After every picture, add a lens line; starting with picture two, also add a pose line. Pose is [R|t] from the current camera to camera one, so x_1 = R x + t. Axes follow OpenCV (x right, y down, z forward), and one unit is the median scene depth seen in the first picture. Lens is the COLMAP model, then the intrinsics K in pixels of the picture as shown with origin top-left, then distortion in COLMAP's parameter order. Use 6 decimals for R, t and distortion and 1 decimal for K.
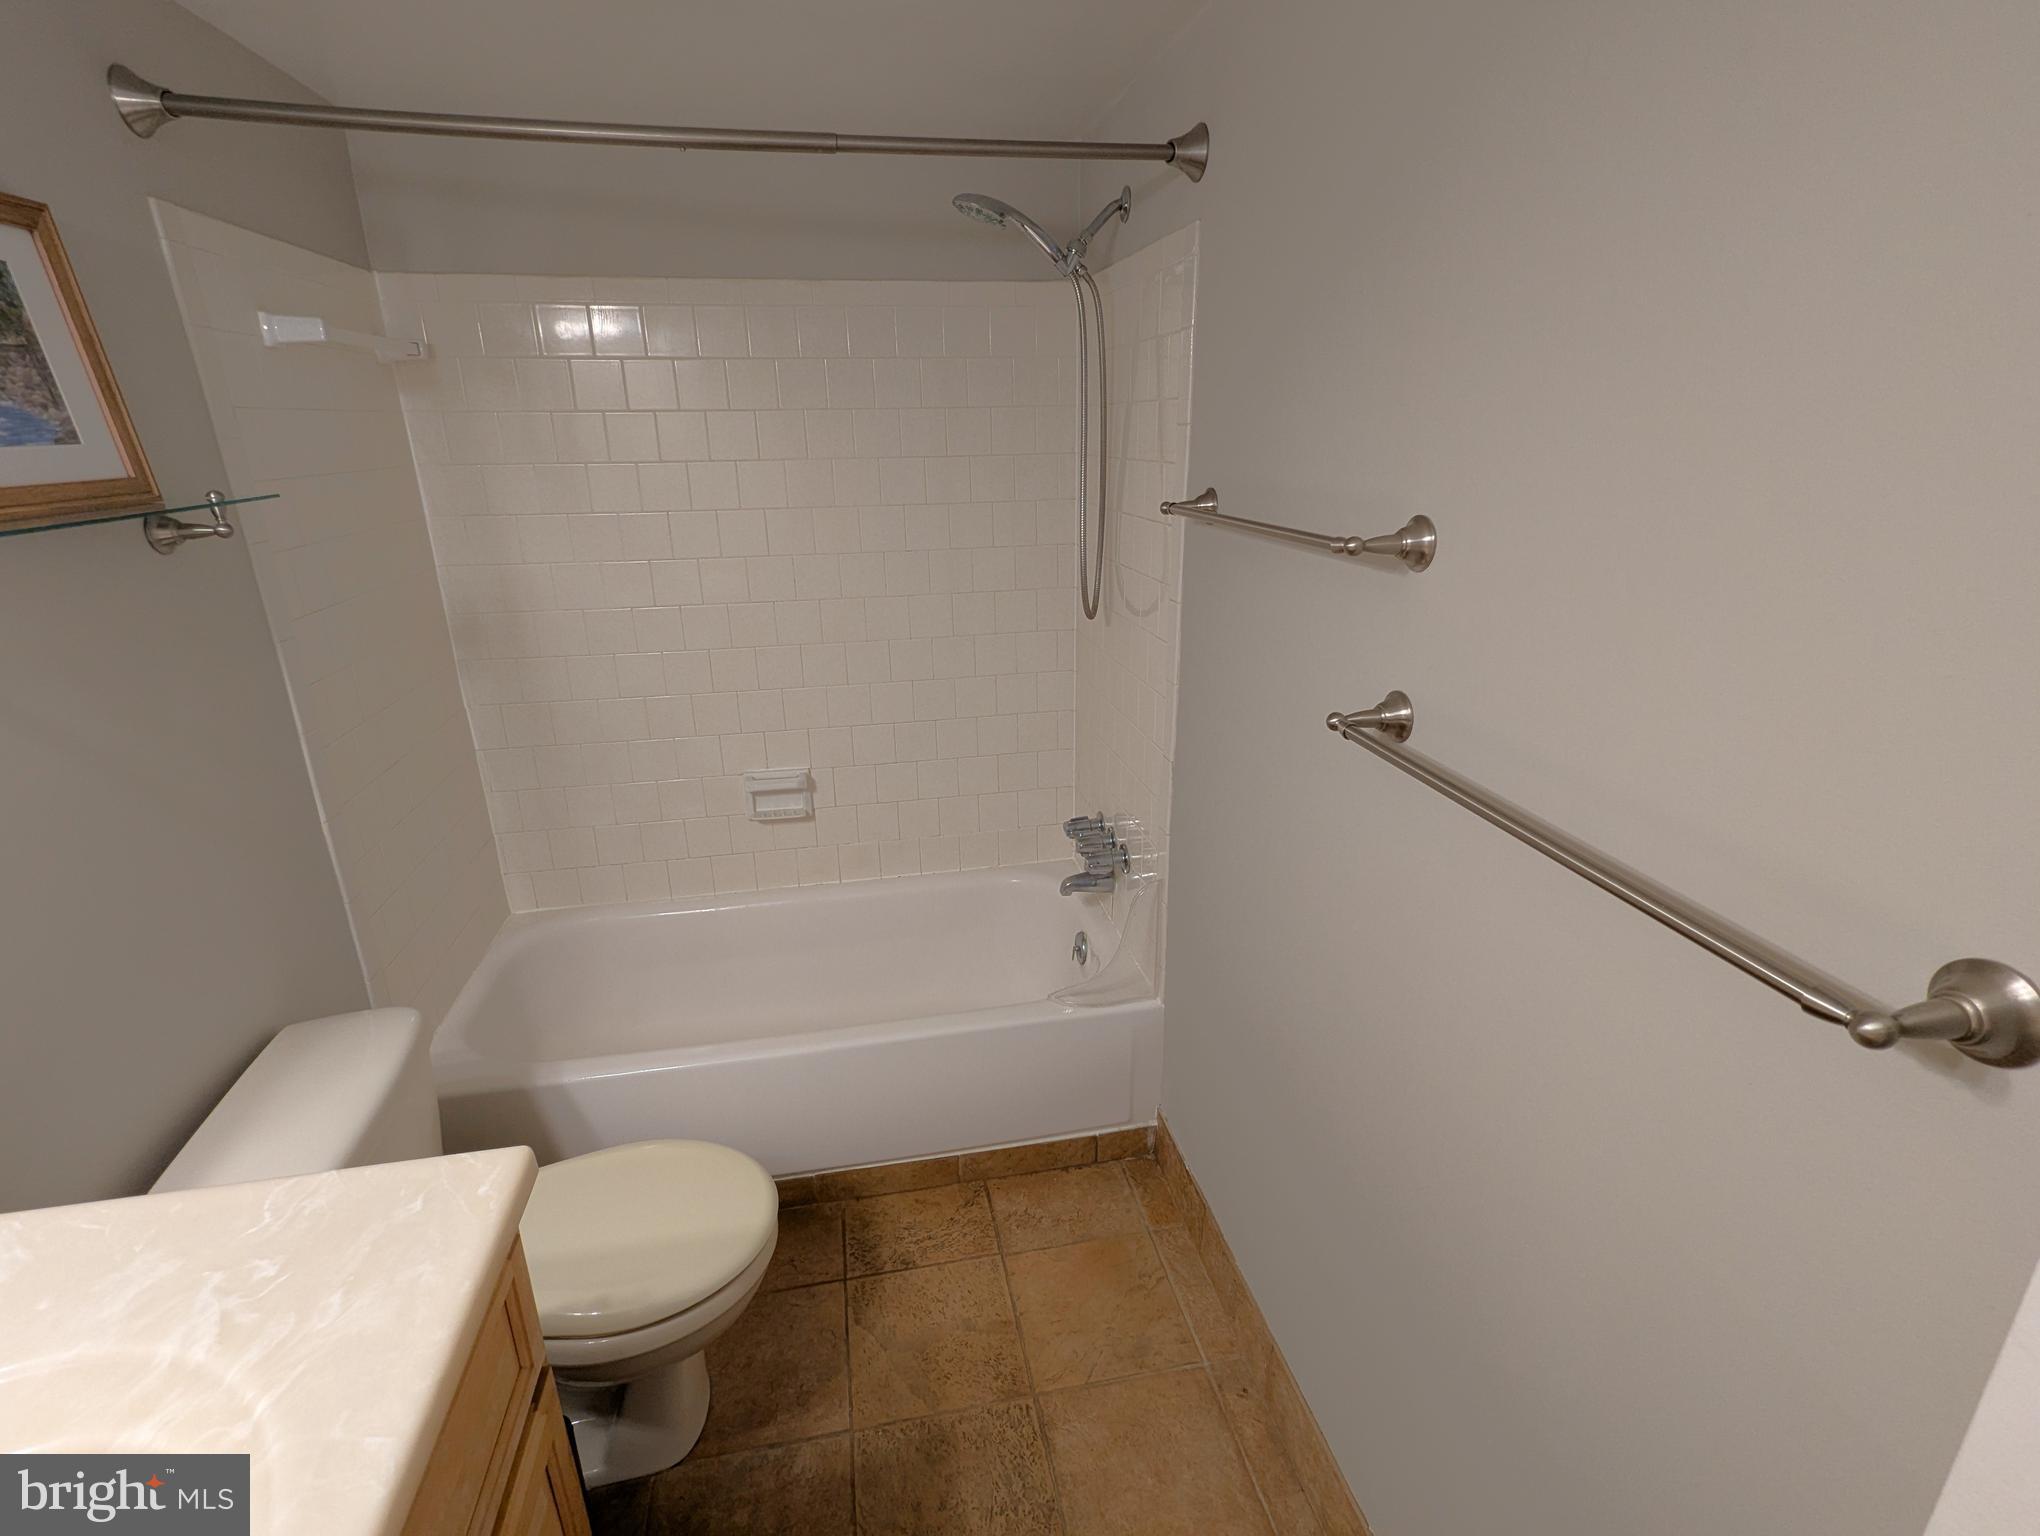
lens RADIAL K [[970.8, 0, 1019.2], [0, 970.8, 767.8], [0, 0, 1]] dist [-0.002145, 0.002336]
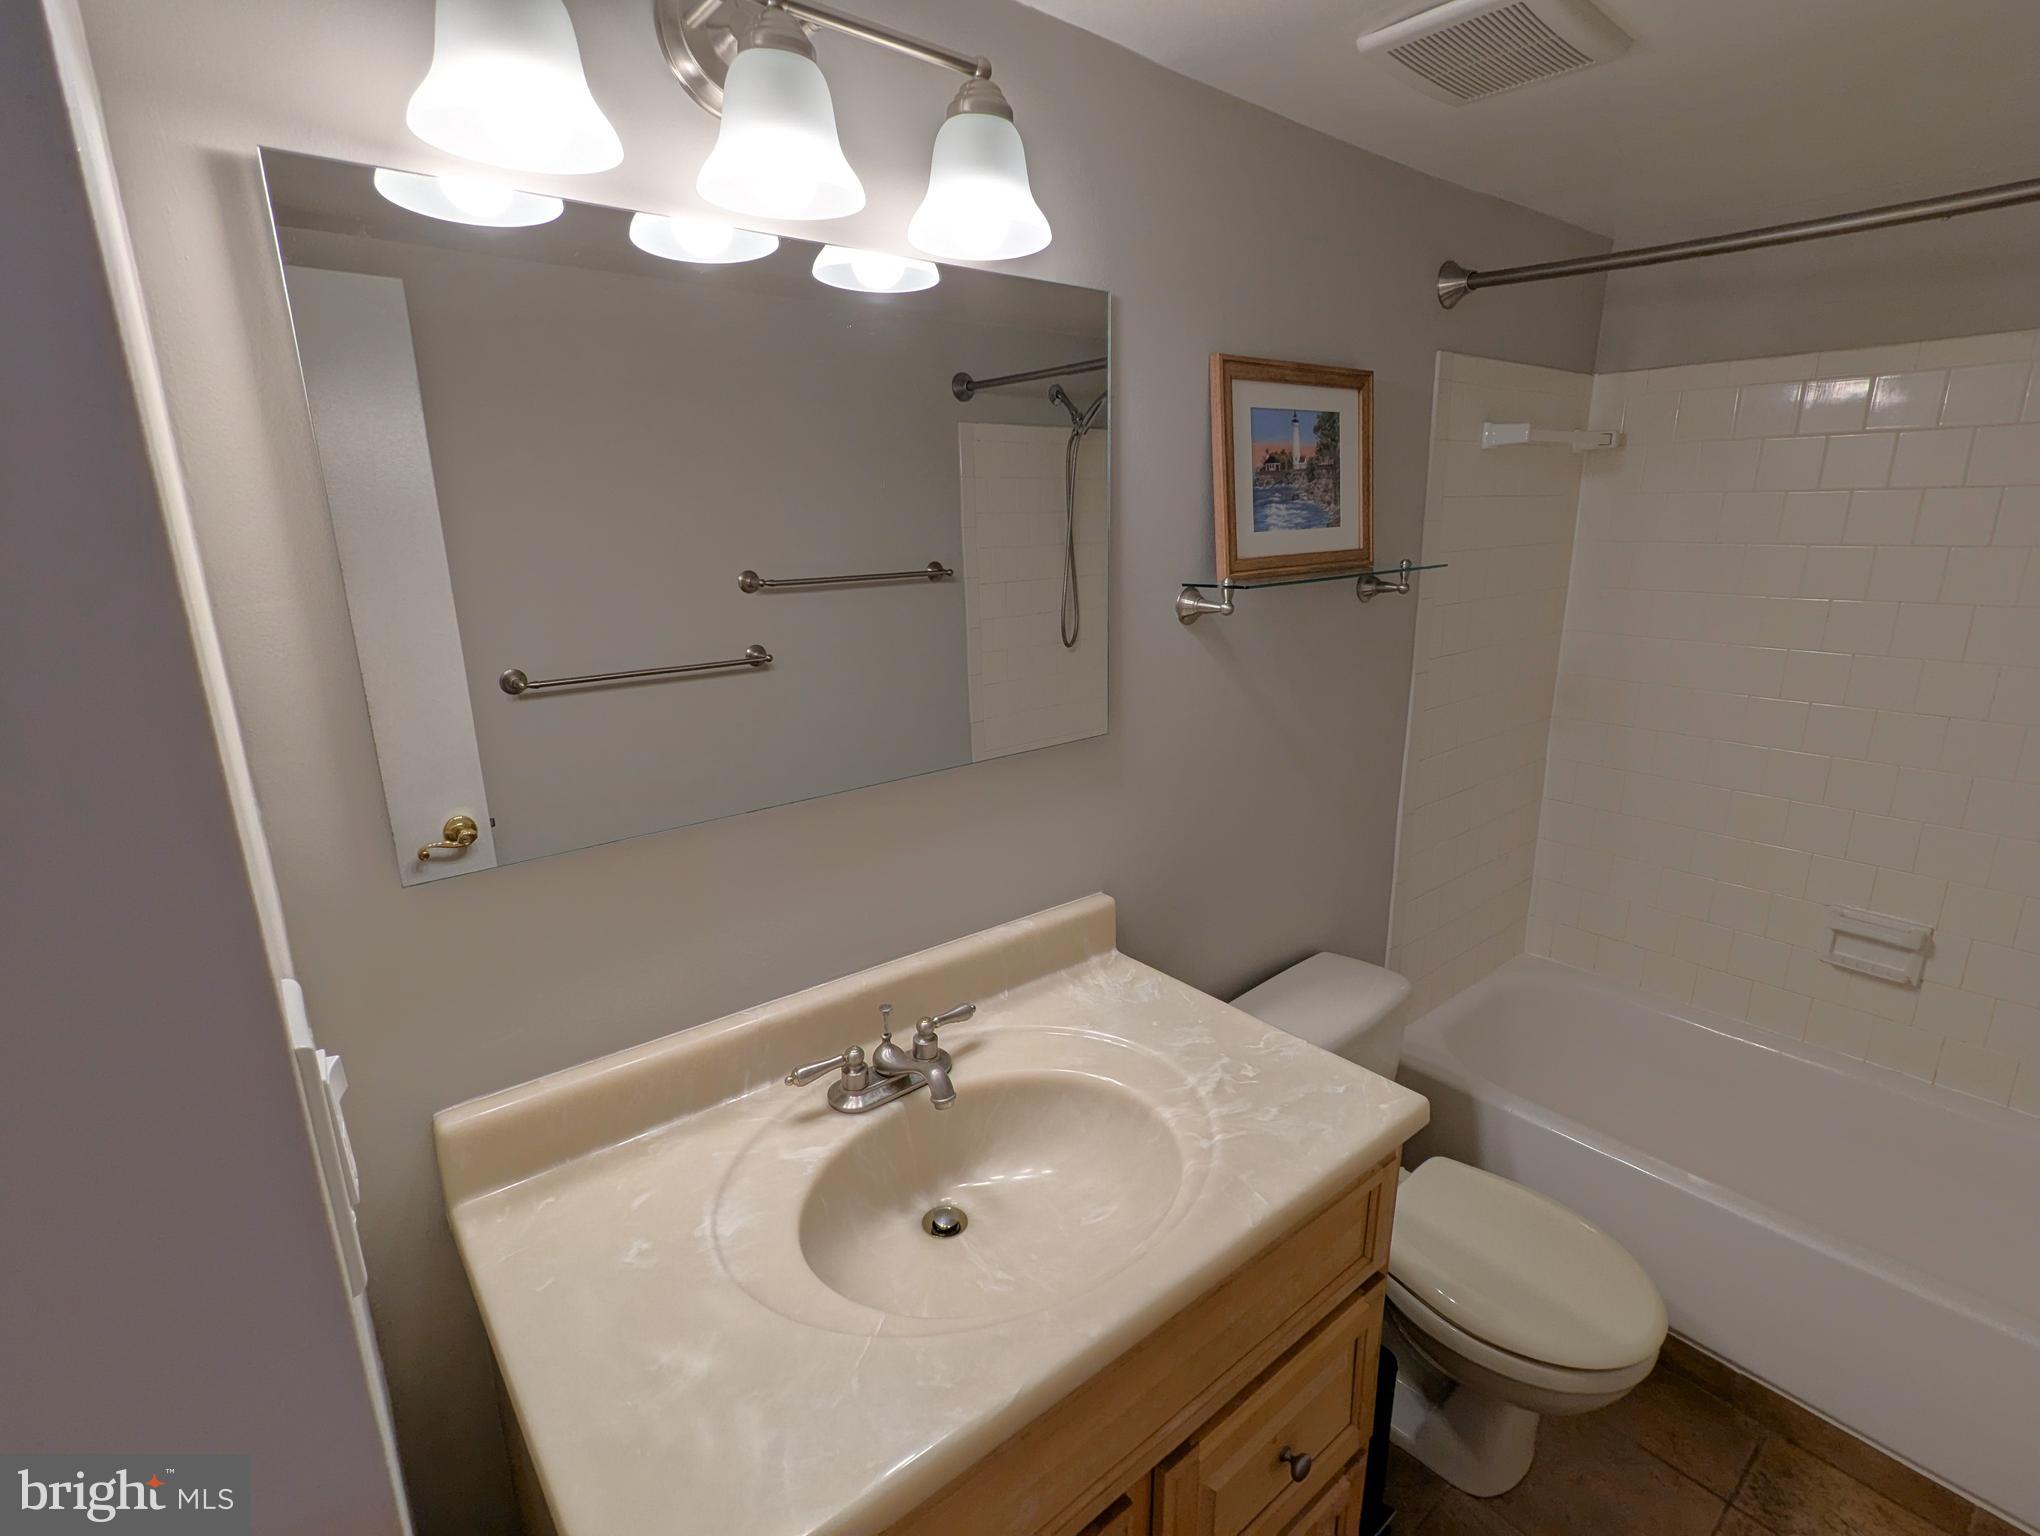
lens RADIAL K [[967.5, 0, 1020.0], [0, 967.5, 768.0], [0, 0, 1]] dist [-0.000632, 0.000529]
pose [[0.472787, 0.230625, -0.850462, 0.116903], [-0.281324, 0.954139, 0.102347, 0.006468], [0.835063, 0.190867, 0.515985, -0.084778]]
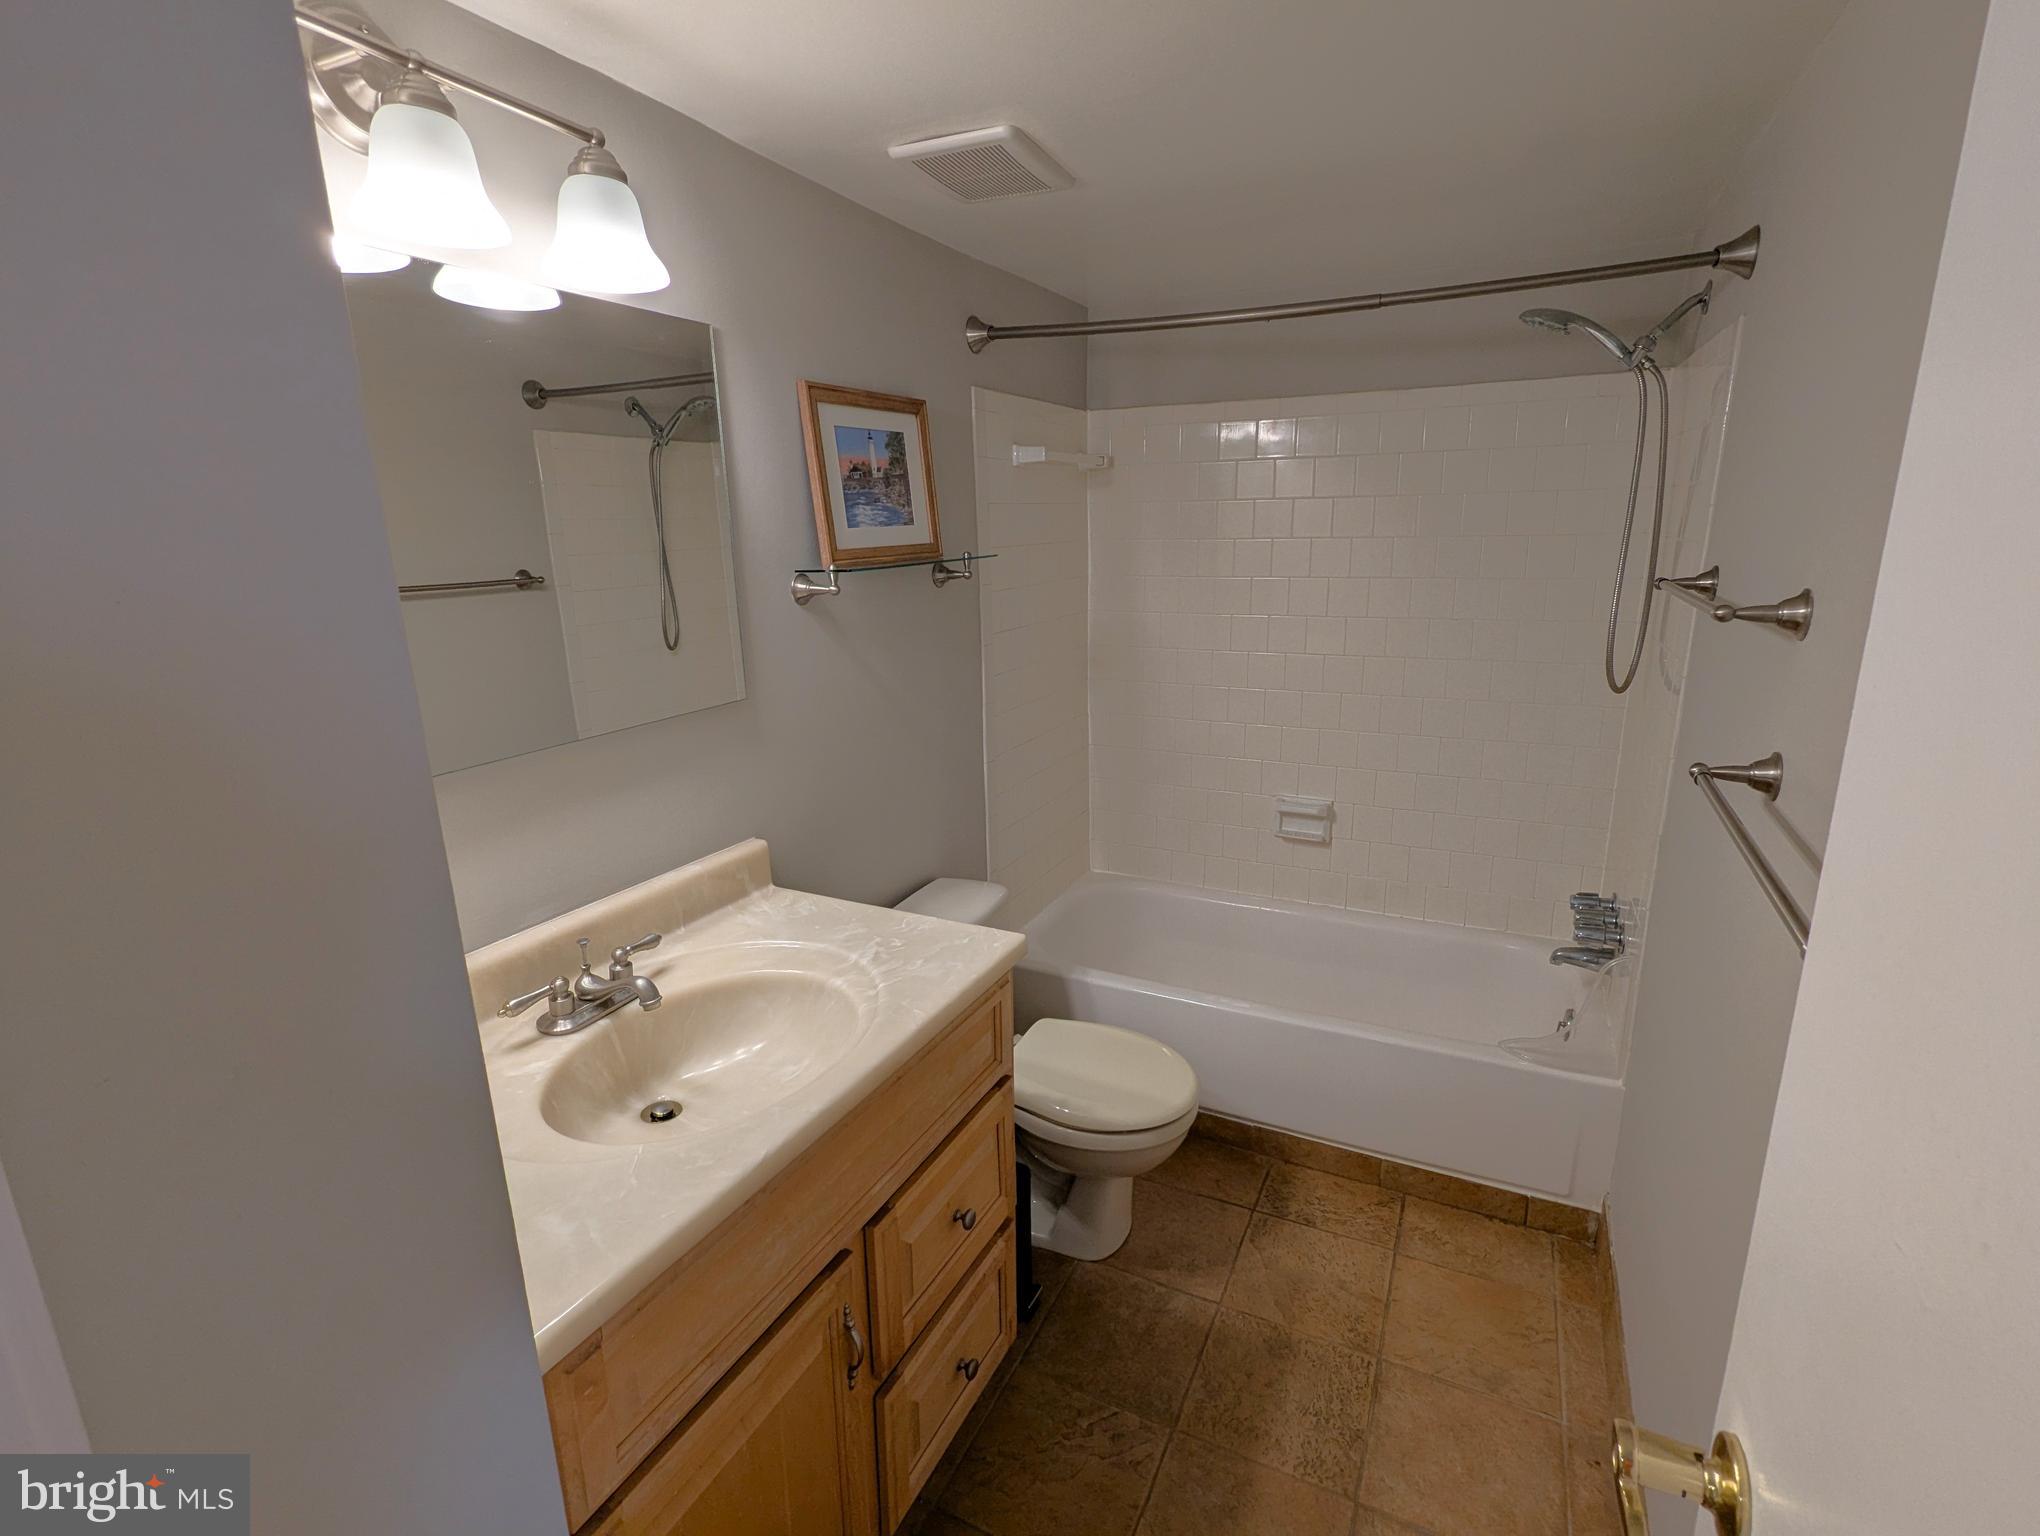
lens RADIAL K [[969.3, 0, 1018.3], [0, 969.3, 770.9], [0, 0, 1]] dist [0.001513, -0.001055]
pose [[0.794148, 0.148520, -0.589297, 0.258069], [-0.191961, 0.981337, -0.011364, 0.080505], [0.576611, 0.122147, 0.807836, -0.237013]]
